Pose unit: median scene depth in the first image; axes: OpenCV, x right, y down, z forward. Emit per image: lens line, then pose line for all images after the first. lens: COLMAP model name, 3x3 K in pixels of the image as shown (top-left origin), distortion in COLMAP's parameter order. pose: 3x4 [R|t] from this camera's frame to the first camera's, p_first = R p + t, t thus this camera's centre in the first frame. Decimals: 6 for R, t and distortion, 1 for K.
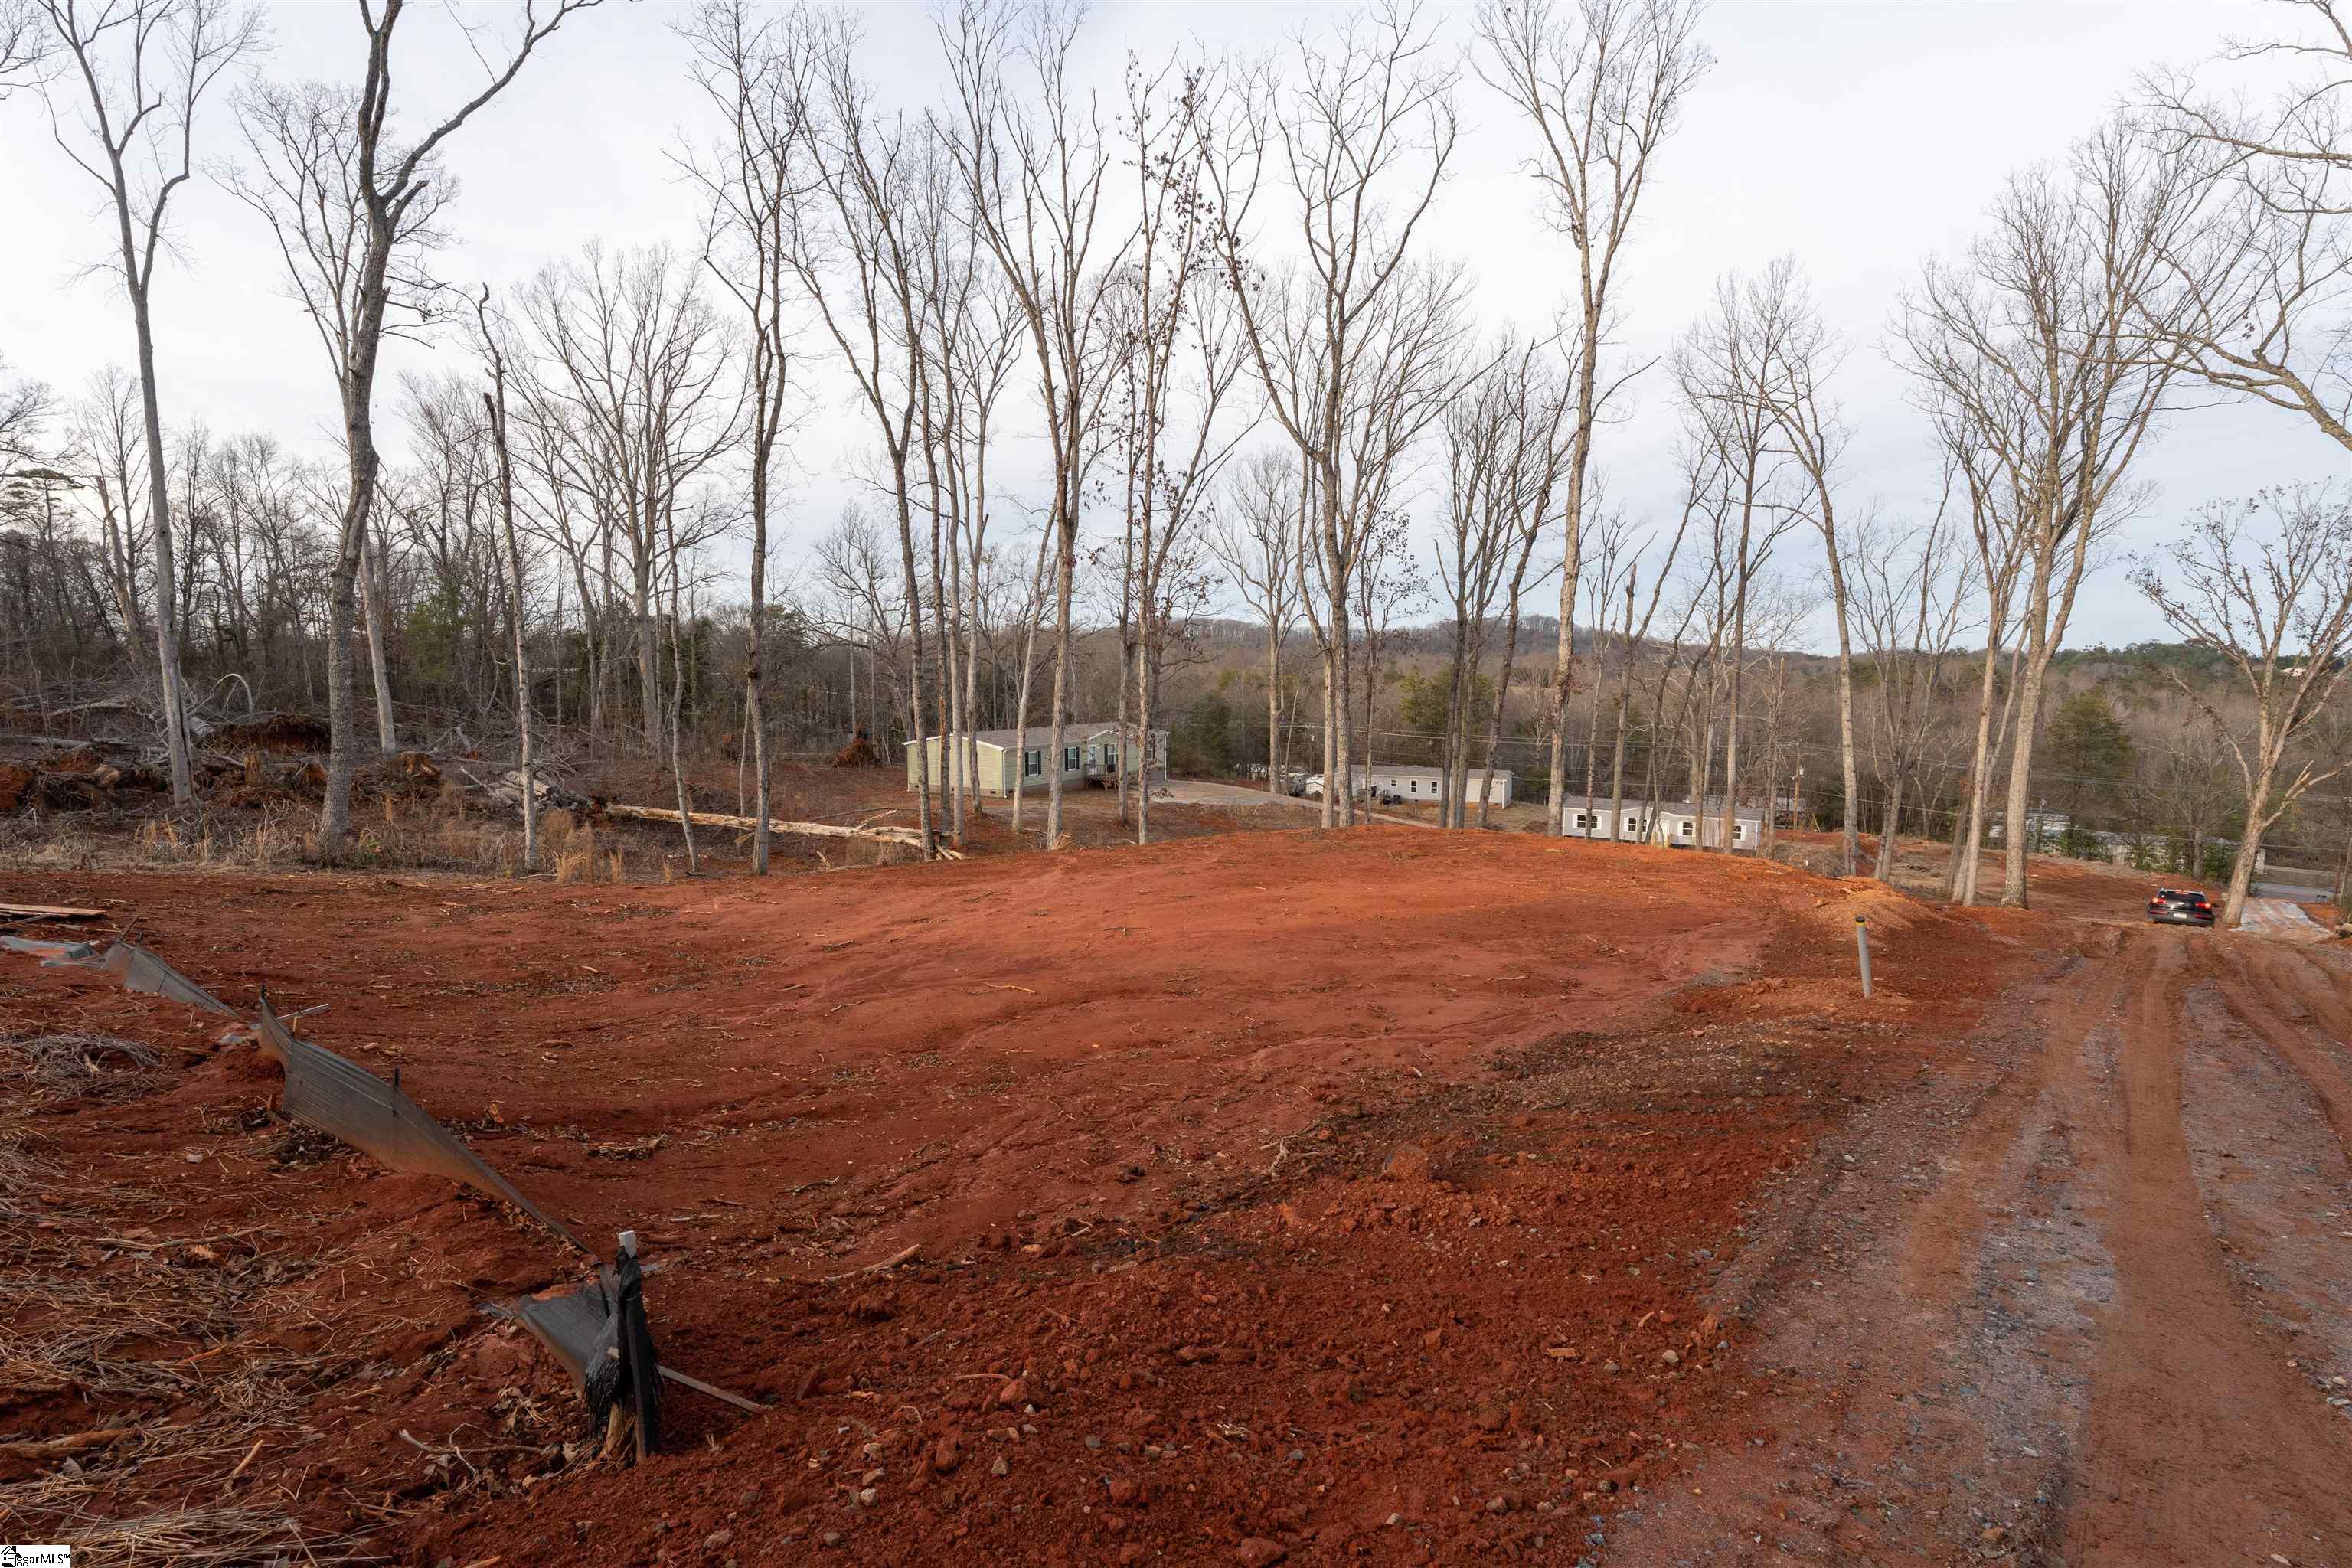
lens RADIAL K [[1029.6, 0, 1168.0], [0, 1029.6, 777.8], [0, 0, 1]] dist [0.001063, 0.000556]
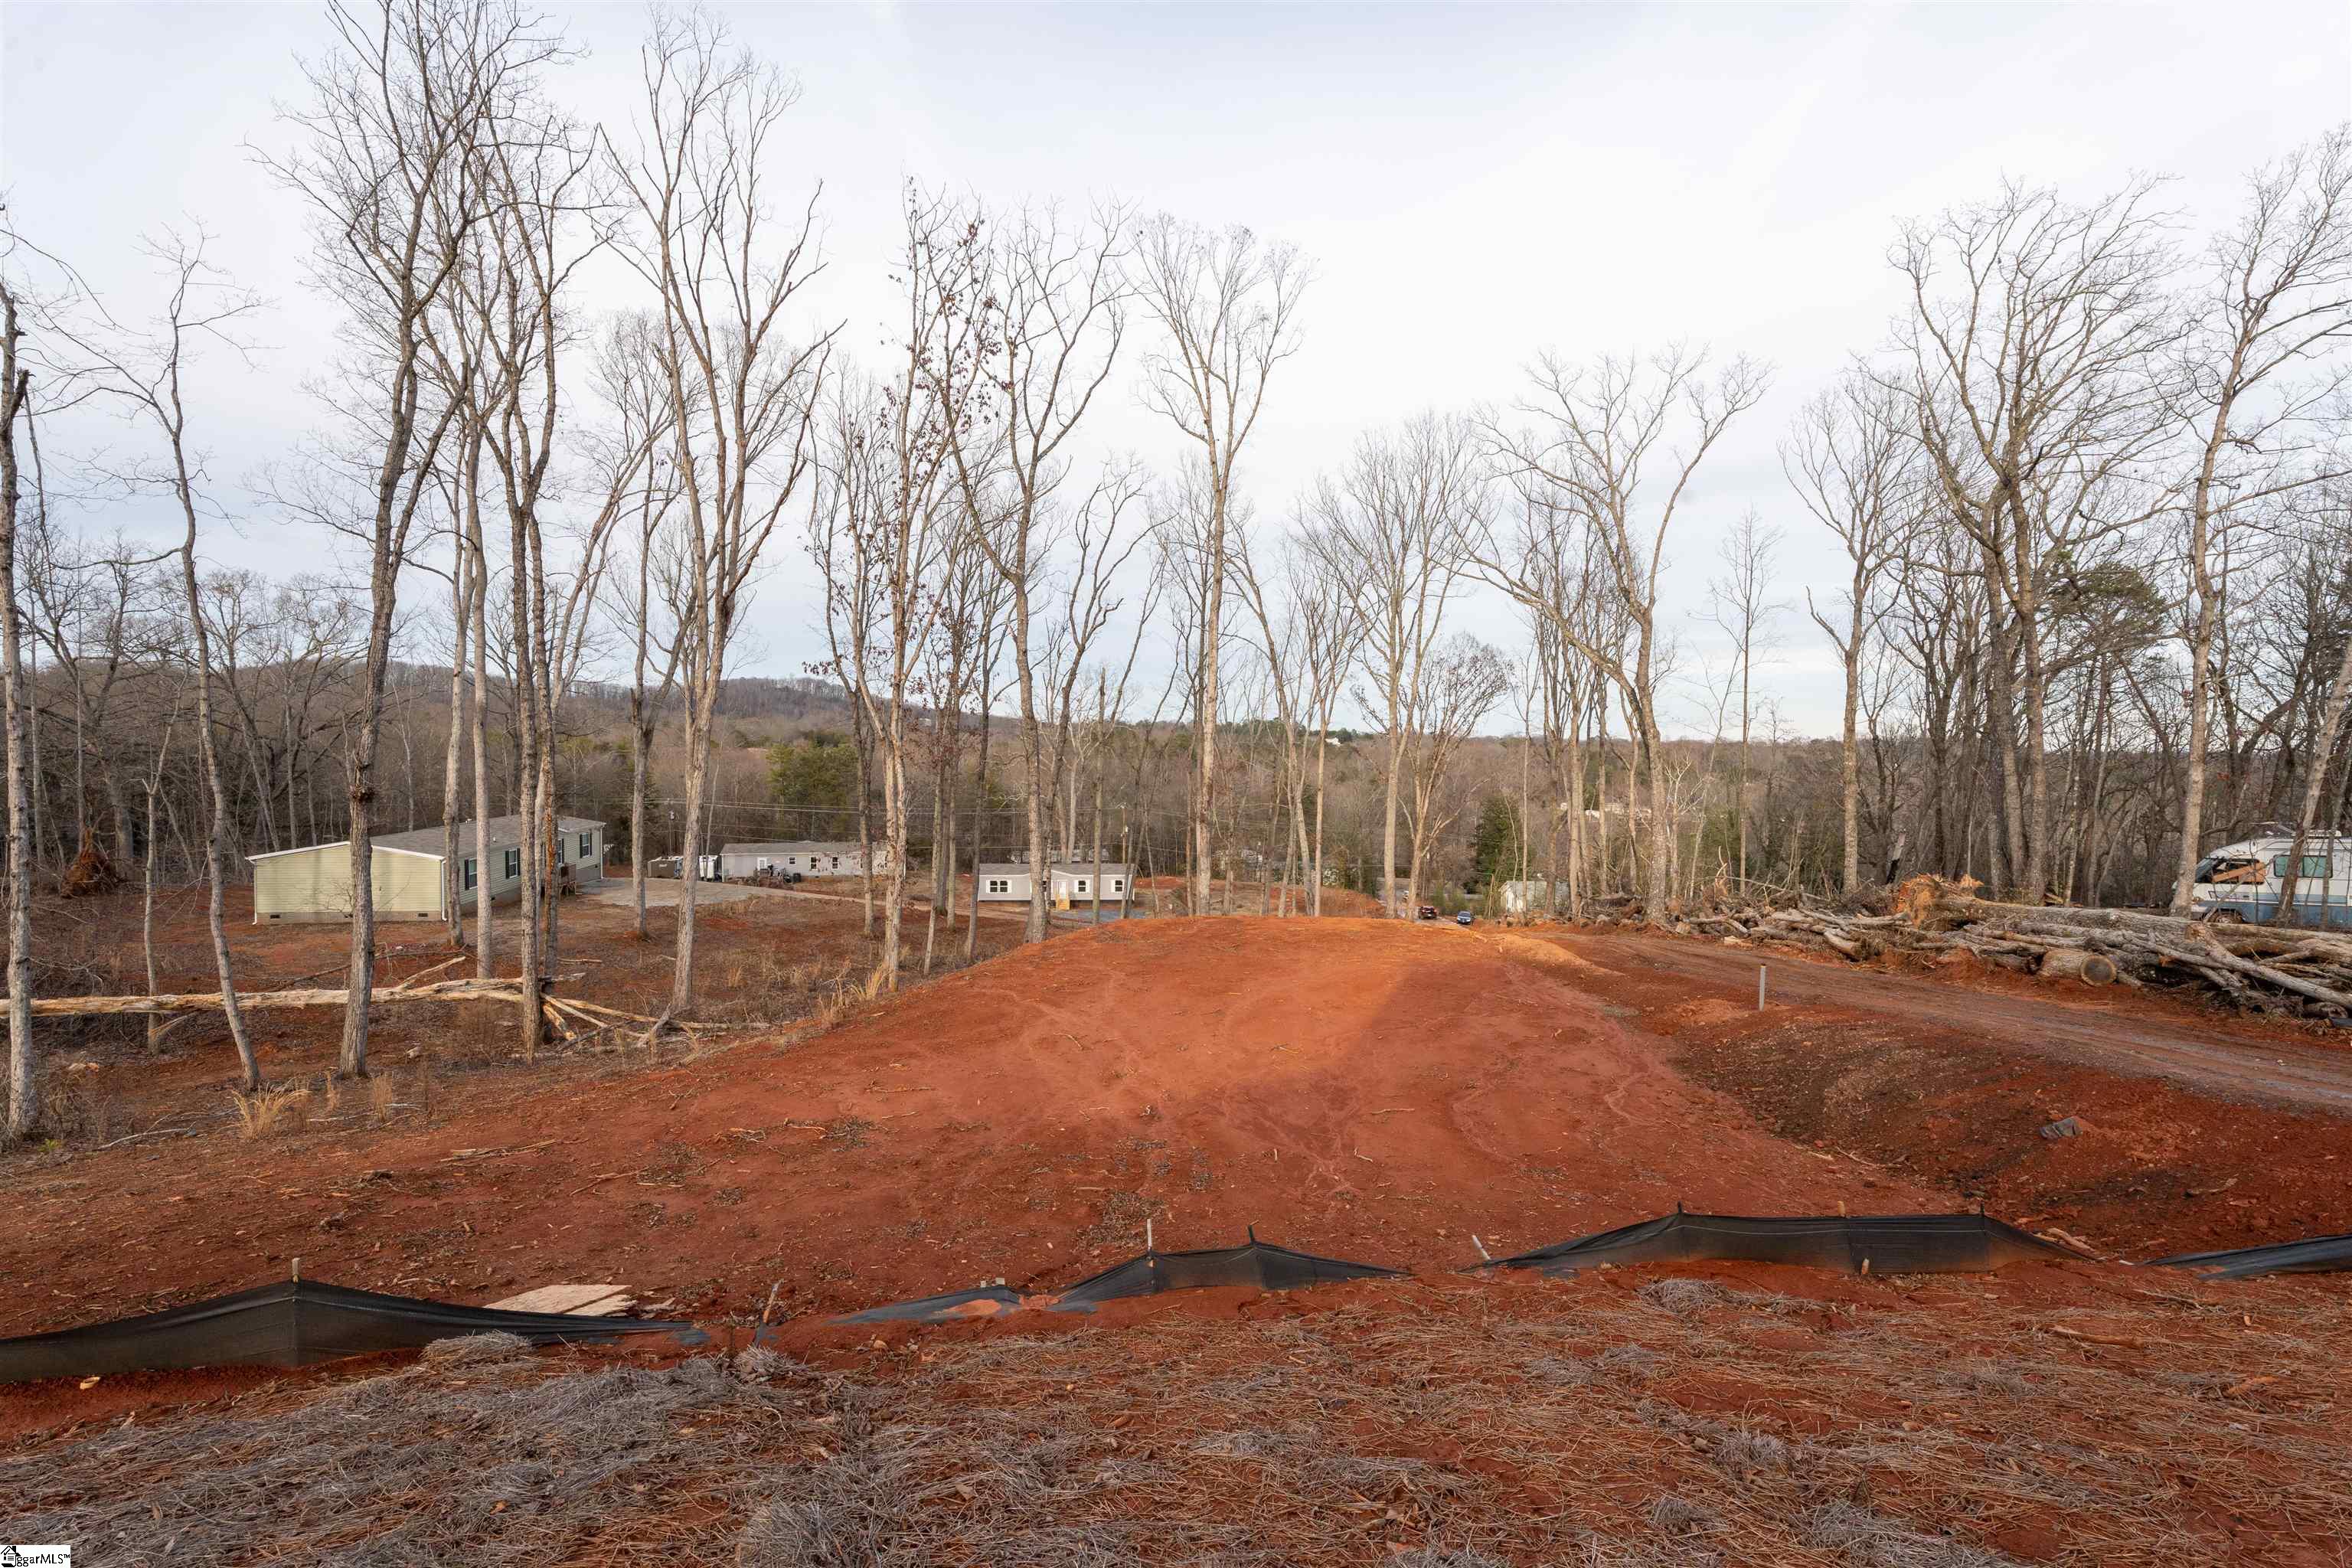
lens RADIAL K [[1029.6, 0, 1168.0], [0, 1029.6, 777.8], [0, 0, 1]] dist [0.001063, 0.000556]
pose [[0.784507, -0.013781, 0.619966, -0.307738], [0.051153, 0.997784, -0.042551, -0.040429], [-0.618006, 0.065095, 0.783474, 0.057077]]
